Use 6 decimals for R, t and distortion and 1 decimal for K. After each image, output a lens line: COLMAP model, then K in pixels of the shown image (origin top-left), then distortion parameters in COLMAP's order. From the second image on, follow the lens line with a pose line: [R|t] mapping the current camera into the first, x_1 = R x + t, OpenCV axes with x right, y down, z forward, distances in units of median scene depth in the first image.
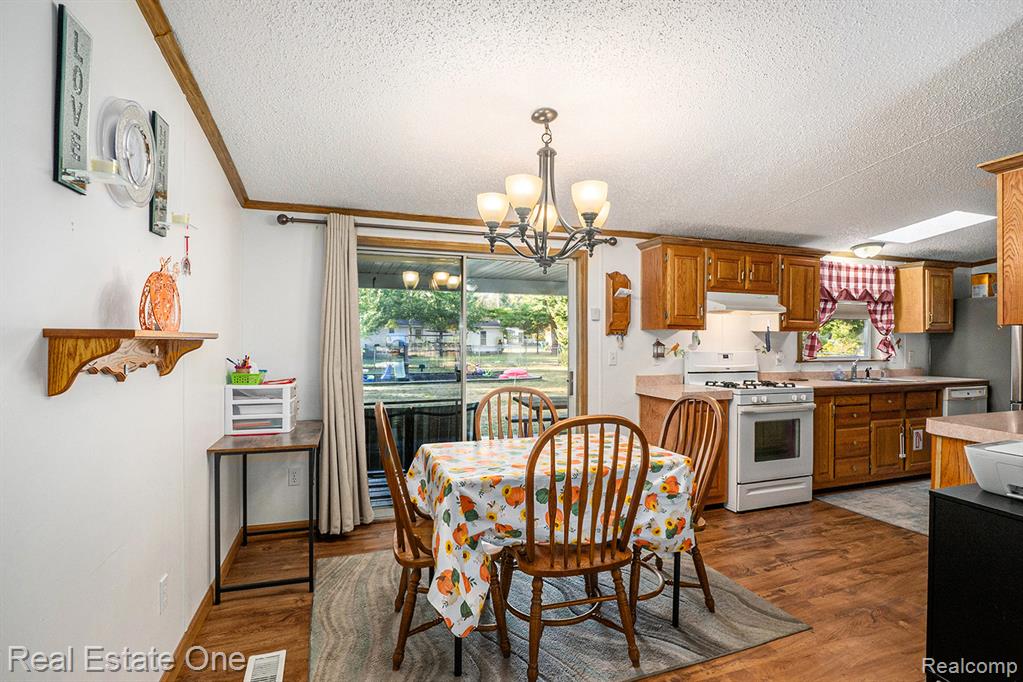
lens RADIAL K [[497.9, 0, 517.0], [0, 497.9, 336.2], [0, 0, 1]] dist [-0.025183, -0.000424]
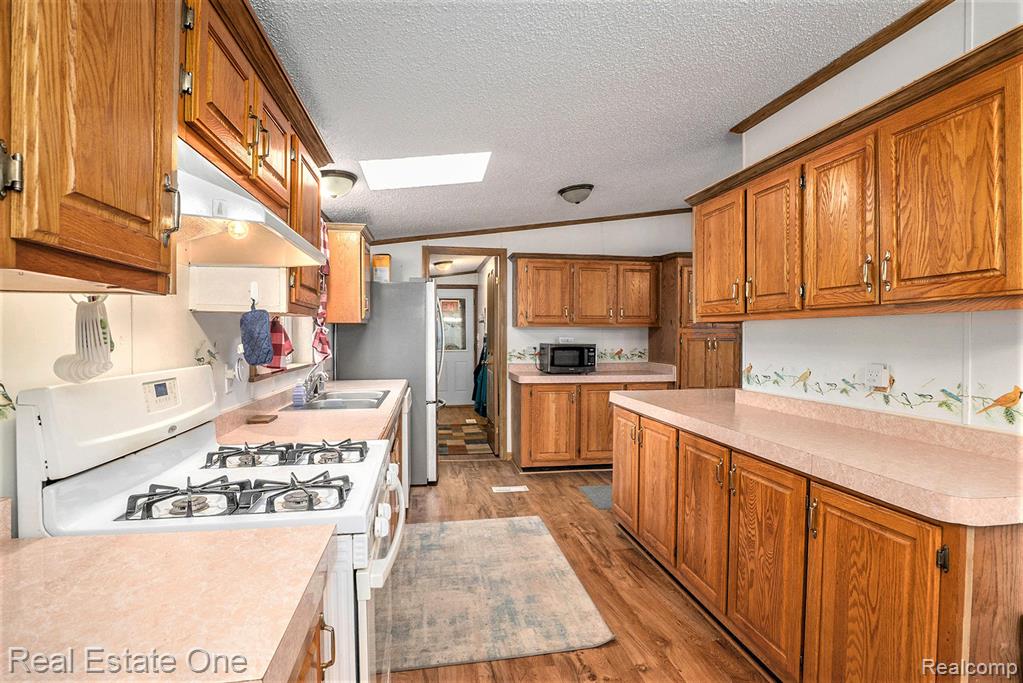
lens RADIAL K [[497.9, 0, 517.7], [0, 497.9, 341.3], [0, 0, 1]] dist [-0.025183, -0.000424]
pose [[0.164478, -0.022219, 0.986131, 0.166831], [-0.002673, 0.999733, 0.022971, 0.004115], [-0.986377, -0.006414, 0.164374, 0.758586]]
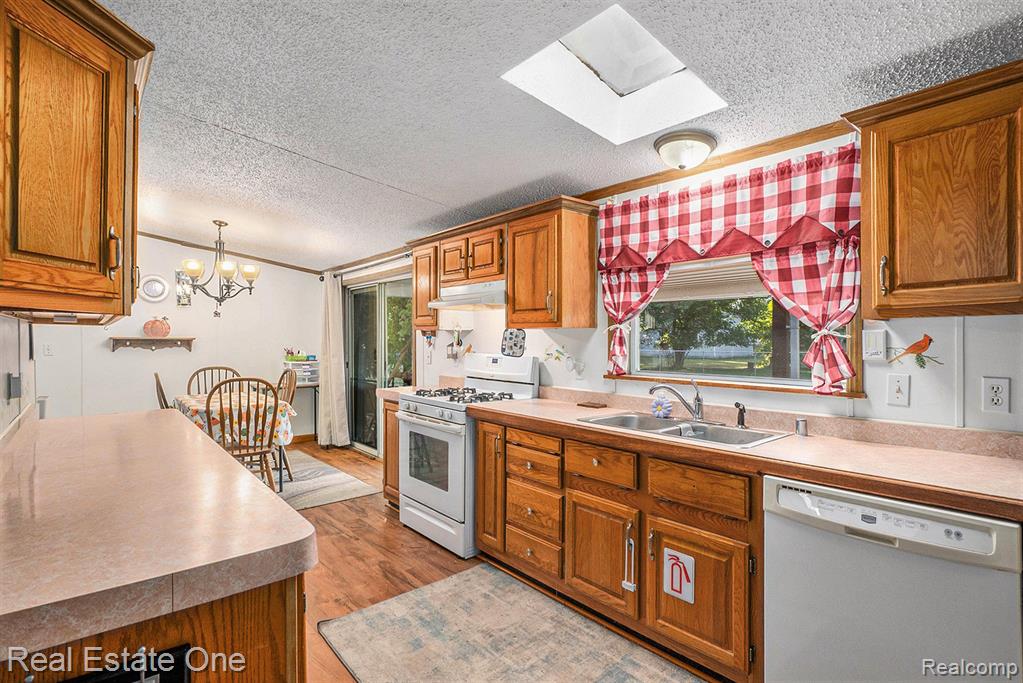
lens RADIAL K [[497.9, 0, 504.0], [0, 497.9, 341.2], [0, 0, 1]] dist [-0.025183, -0.000424]
pose [[0.353968, 0.000712, -0.935257, 1.233643], [0.010744, 0.999931, 0.004827, 0.004303], [0.935196, -0.011757, 0.353936, 0.745227]]
